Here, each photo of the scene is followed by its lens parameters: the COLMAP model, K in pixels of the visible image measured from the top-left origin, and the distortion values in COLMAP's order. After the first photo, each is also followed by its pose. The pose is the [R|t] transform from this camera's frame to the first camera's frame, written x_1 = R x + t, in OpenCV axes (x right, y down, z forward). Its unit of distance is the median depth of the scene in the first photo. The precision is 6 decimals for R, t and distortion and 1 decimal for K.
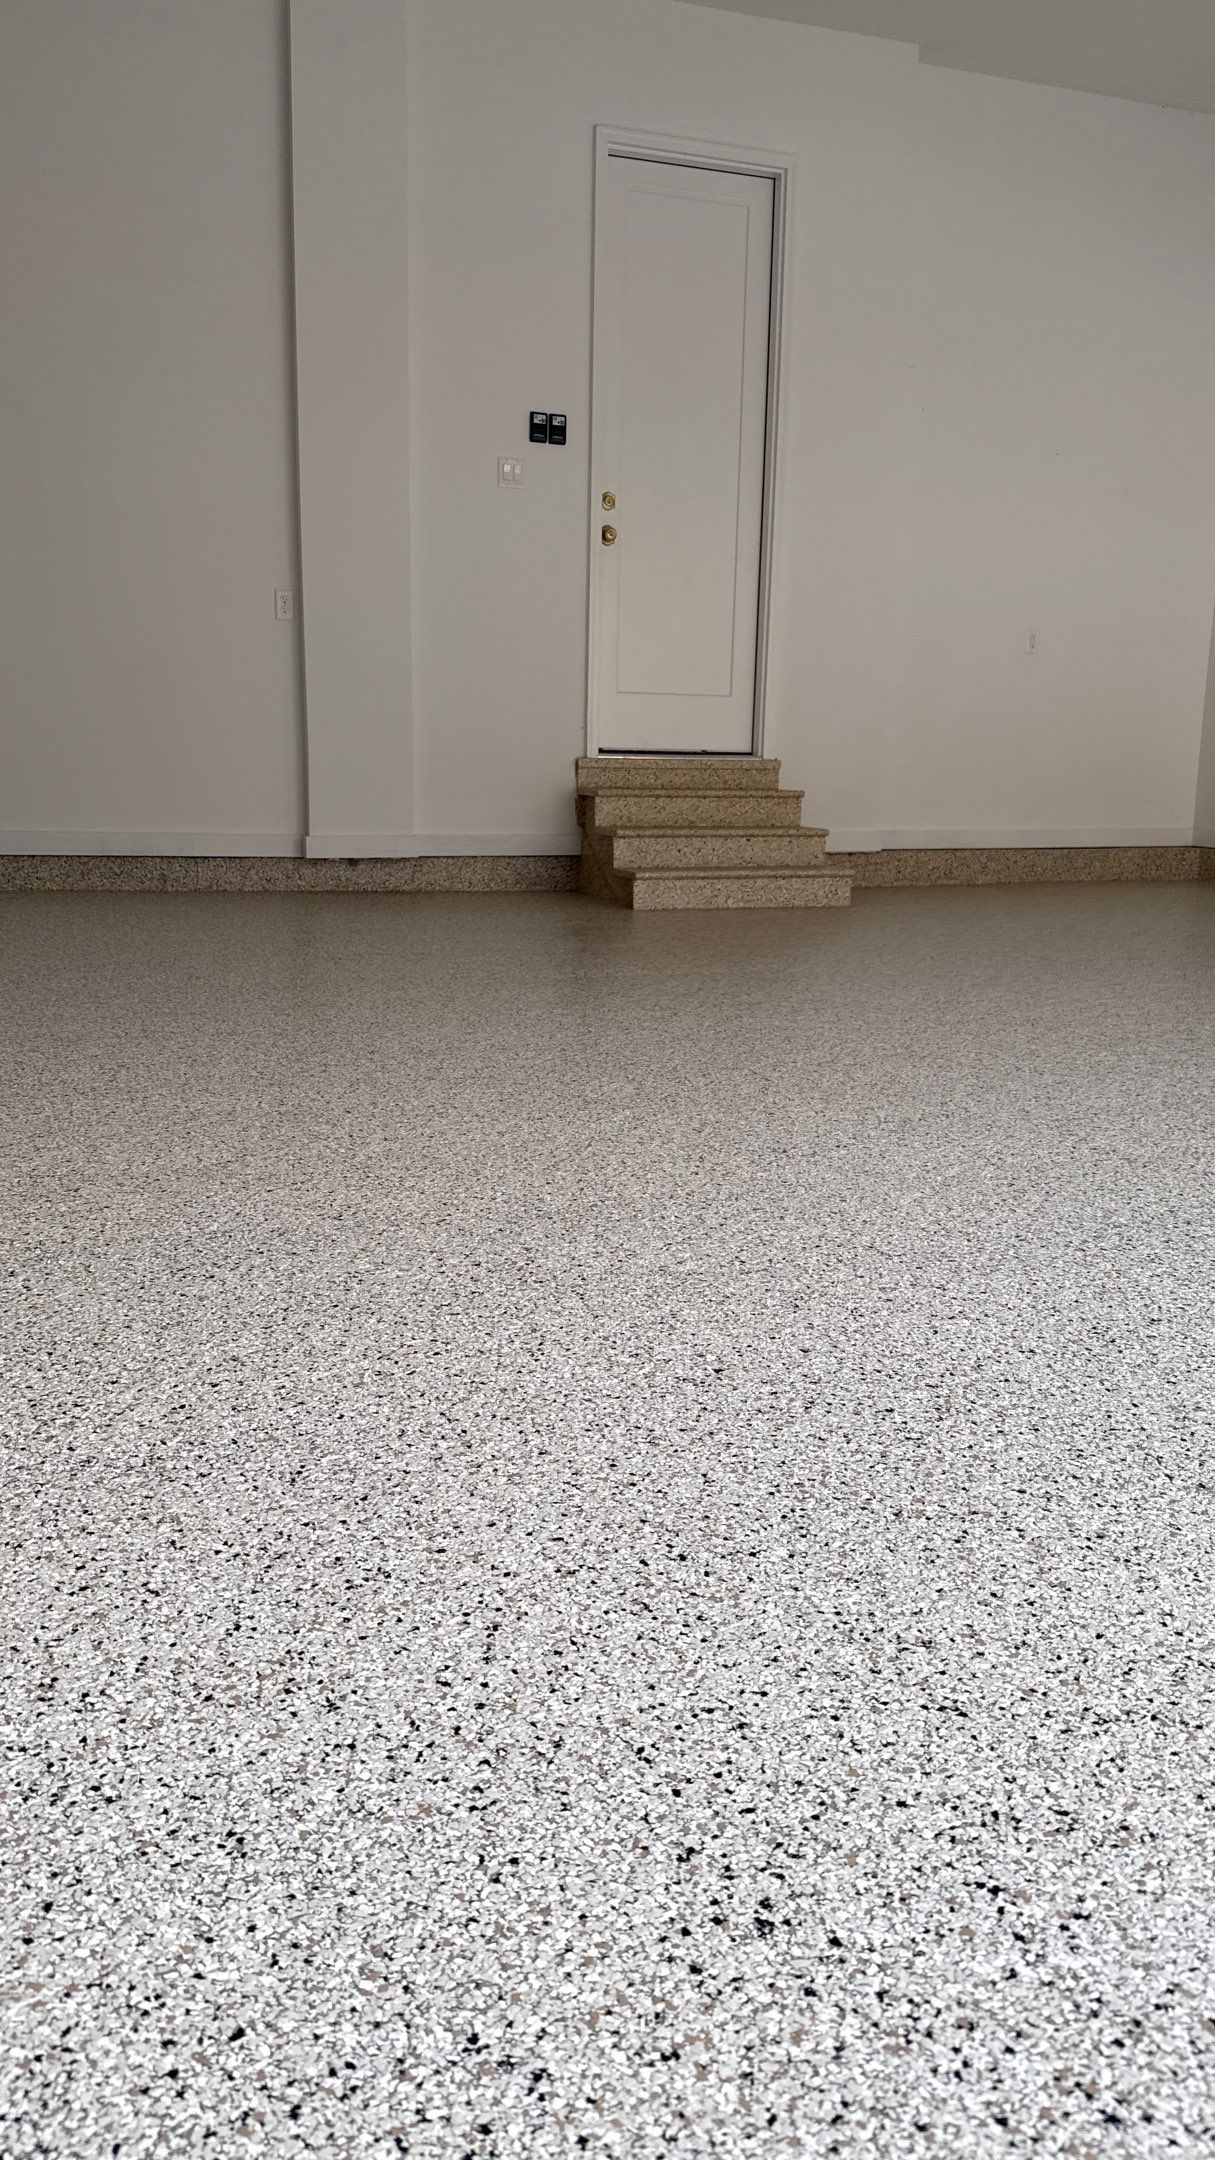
lens RADIAL K [[1541.6, 0, 609.0], [0, 1541.6, 1079.9], [0, 0, 1]] dist [0.039433, -0.000513]
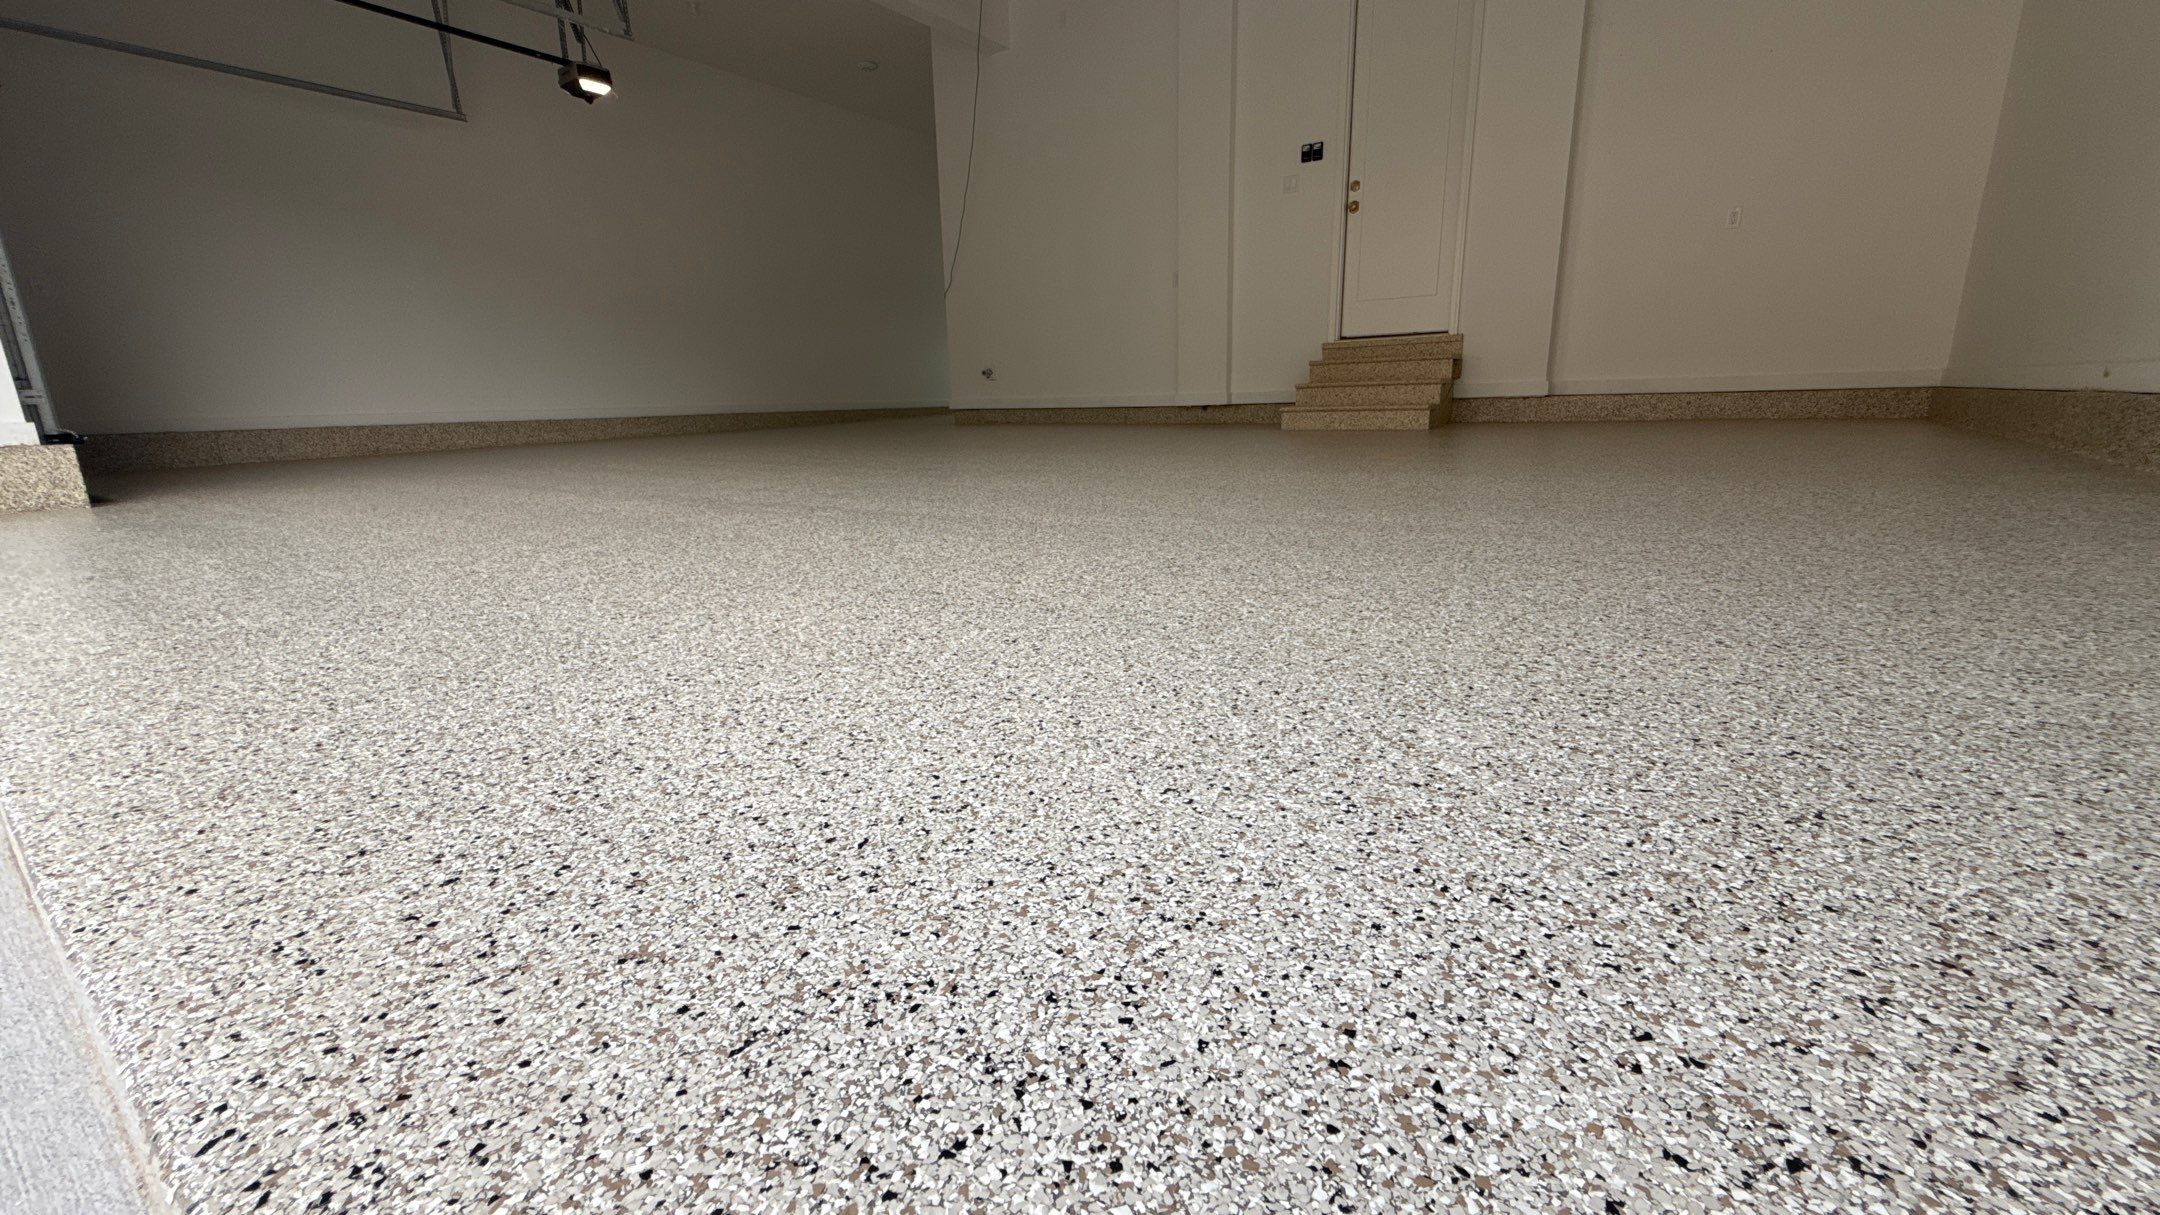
lens RADIAL K [[867.1, 0, 1078.8], [0, 867.1, 603.1], [0, 0, 1]] dist [-0.001205, 0.000144]
pose [[0.583465, 0.155813, -0.797051, 0.645878], [-0.127632, 0.986820, 0.099481, 0.012319], [0.802046, 0.043685, 0.595662, 0.235291]]
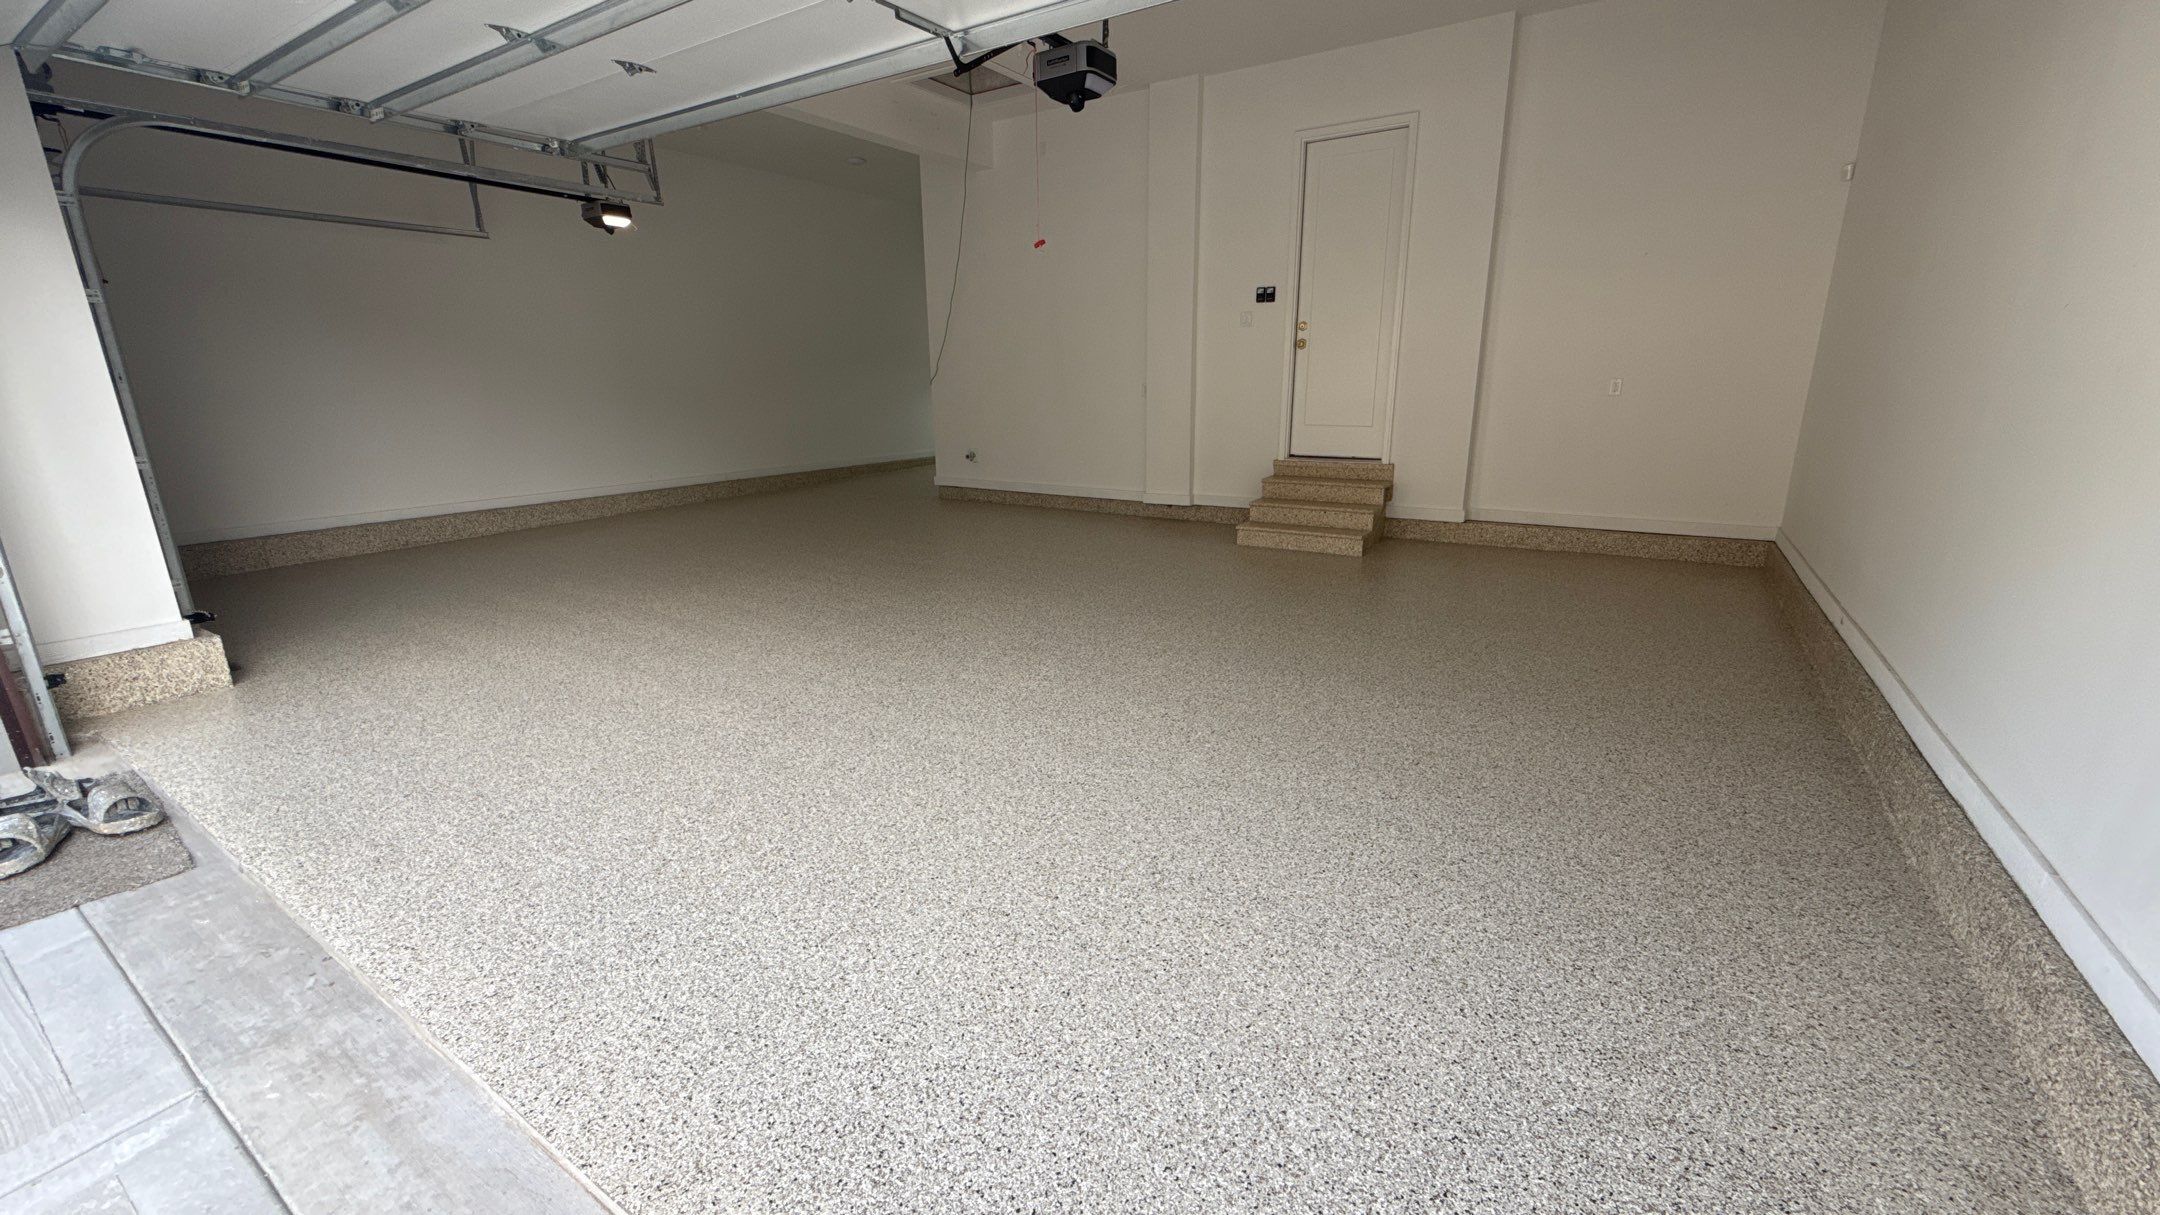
lens RADIAL K [[867.1, 0, 1078.3], [0, 867.1, 601.0], [0, 0, 1]] dist [-0.001205, 0.000144]
pose [[0.617635, 0.173050, -0.767190, 0.708395], [-0.133911, 0.984387, 0.114235, -0.130882], [0.774980, 0.032180, 0.631166, 0.137987]]
